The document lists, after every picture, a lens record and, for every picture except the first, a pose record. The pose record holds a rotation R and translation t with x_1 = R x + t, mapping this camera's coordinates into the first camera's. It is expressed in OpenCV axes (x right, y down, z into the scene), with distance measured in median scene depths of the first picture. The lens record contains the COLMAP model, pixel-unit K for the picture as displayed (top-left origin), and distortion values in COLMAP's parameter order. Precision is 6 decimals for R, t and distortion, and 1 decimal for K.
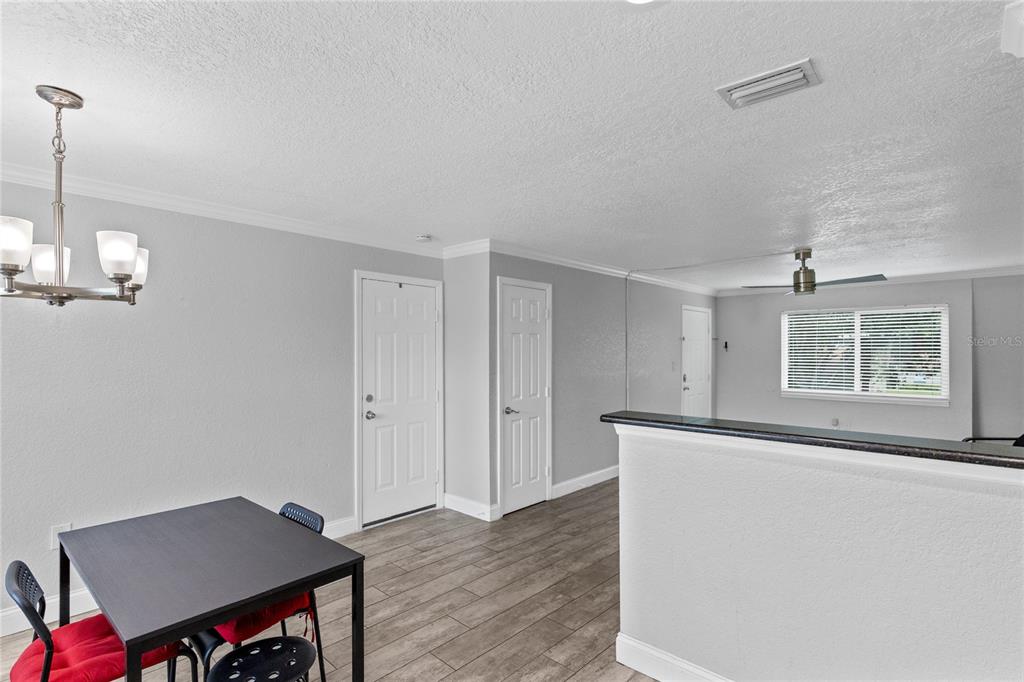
lens RADIAL K [[485.1, 0, 511.8], [0, 485.1, 349.5], [0, 0, 1]] dist [0.009385, -0.000035]
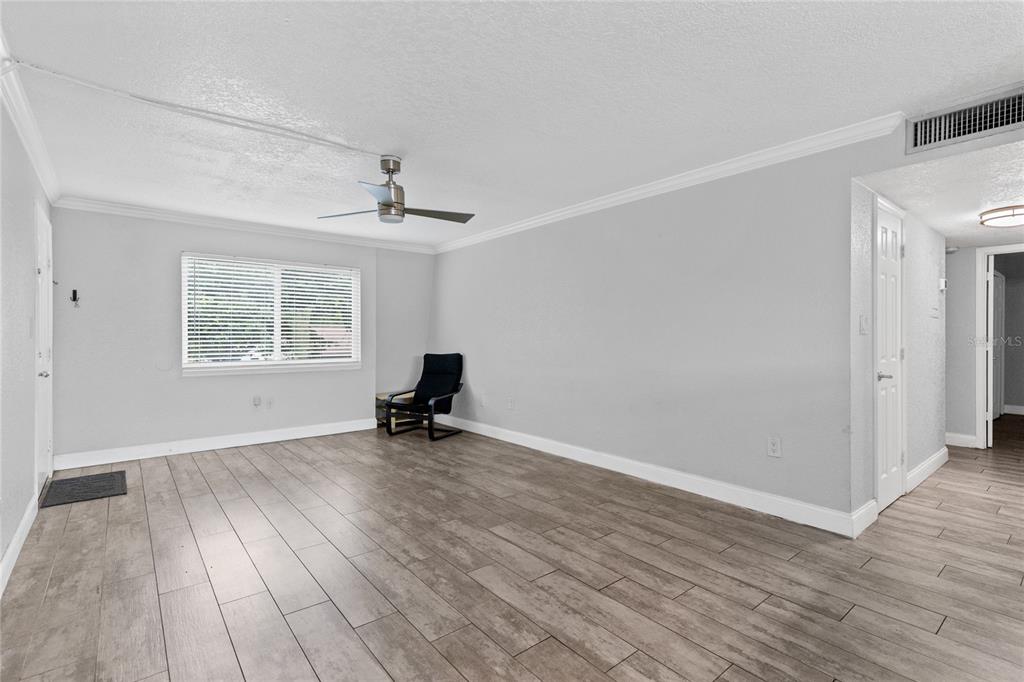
lens RADIAL K [[463.8, 0, 506.1], [0, 463.8, 339.4], [0, 0, 1]] dist [0.001076, 0.000025]
pose [[0.109100, -0.009049, 0.993990, -0.053909], [-0.005257, 0.999939, 0.009681, 0.042581], [-0.994017, -0.006282, 0.109046, 0.550291]]
